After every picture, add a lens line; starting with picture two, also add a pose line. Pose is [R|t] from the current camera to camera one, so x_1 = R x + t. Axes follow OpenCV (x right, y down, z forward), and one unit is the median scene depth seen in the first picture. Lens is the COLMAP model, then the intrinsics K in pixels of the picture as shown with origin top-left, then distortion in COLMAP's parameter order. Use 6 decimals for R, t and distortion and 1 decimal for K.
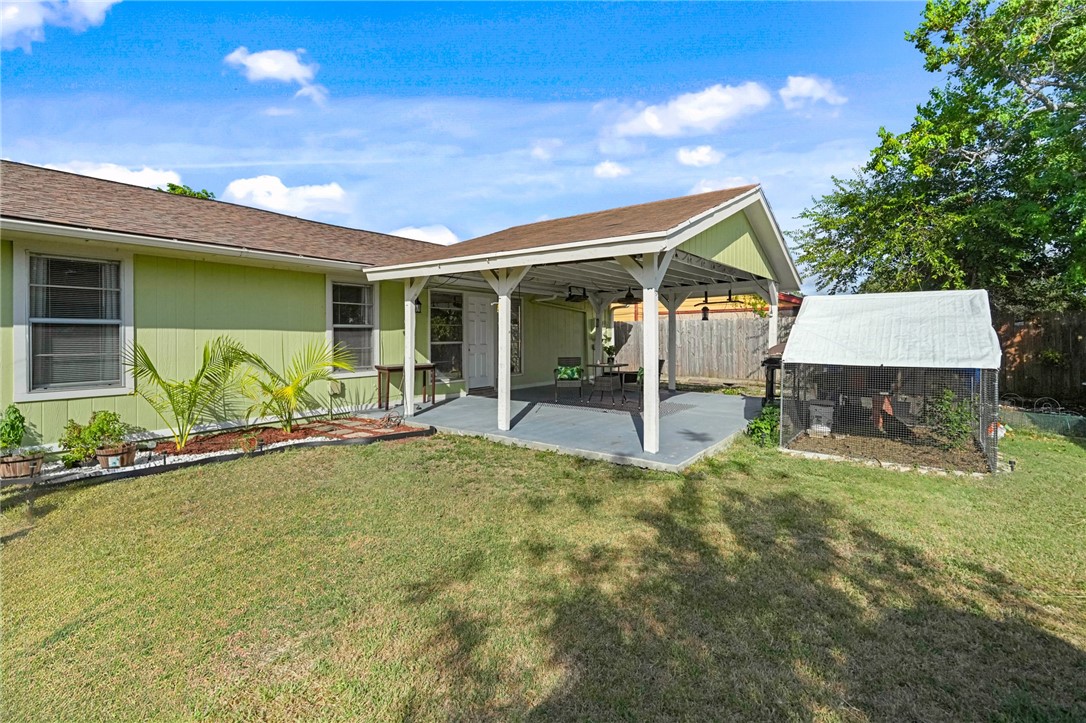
lens RADIAL K [[493.4, 0, 541.6], [0, 493.4, 333.6], [0, 0, 1]] dist [0.008835, -0.002096]
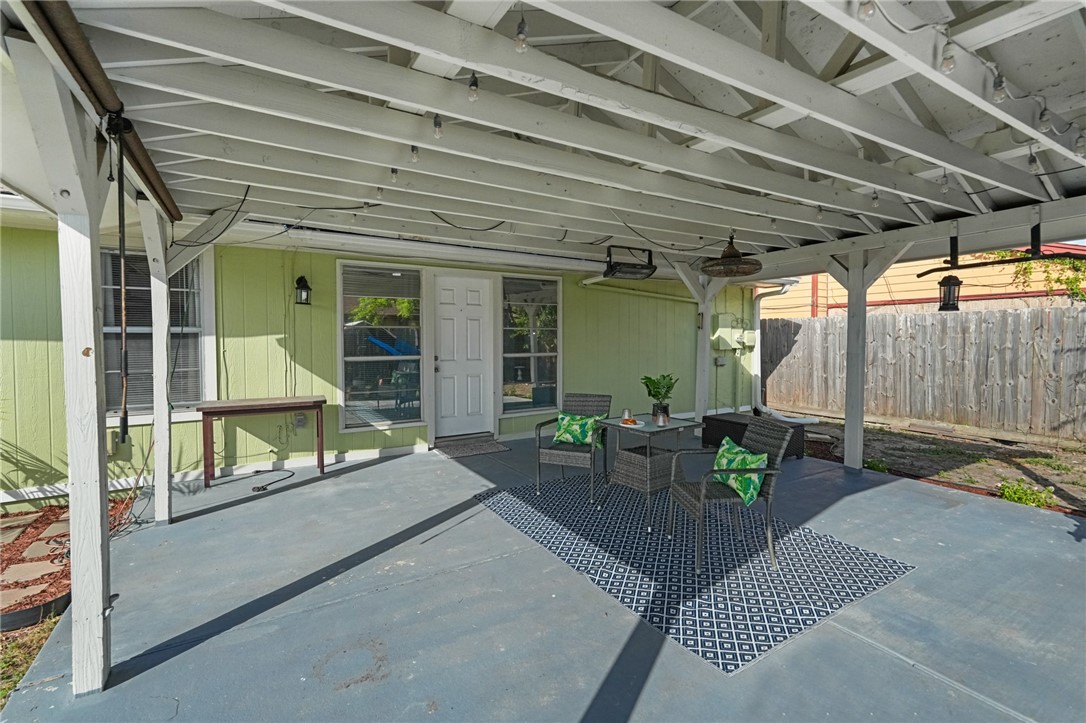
lens RADIAL K [[493.4, 0, 541.2], [0, 493.4, 351.8], [0, 0, 1]] dist [0.008835, -0.002096]
pose [[0.931871, 0.013615, -0.362535, 0.204773], [-0.000646, 0.999356, 0.035871, -0.009696], [0.362790, -0.033193, 0.931280, 0.609858]]
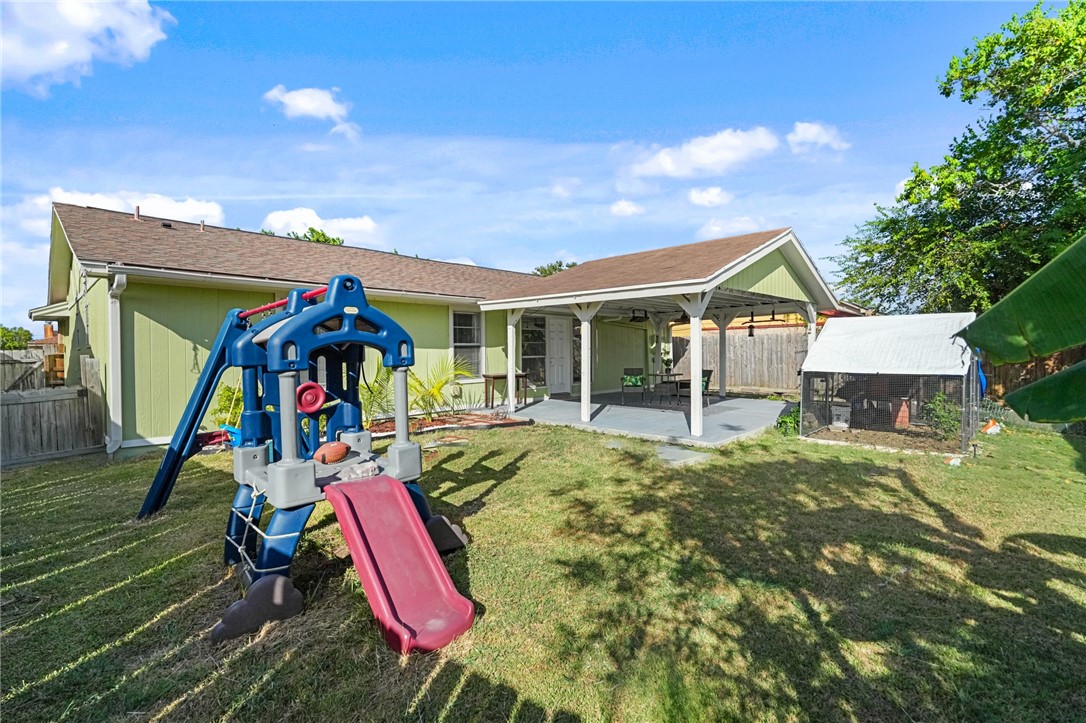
lens RADIAL K [[493.4, 0, 538.8], [0, 493.4, 357.2], [0, 0, 1]] dist [0.008835, -0.002096]
pose [[0.992297, -0.003608, -0.123829, -0.027900], [0.006211, 0.999768, 0.020641, -0.006580], [0.123726, -0.021251, 0.992089, -0.271162]]
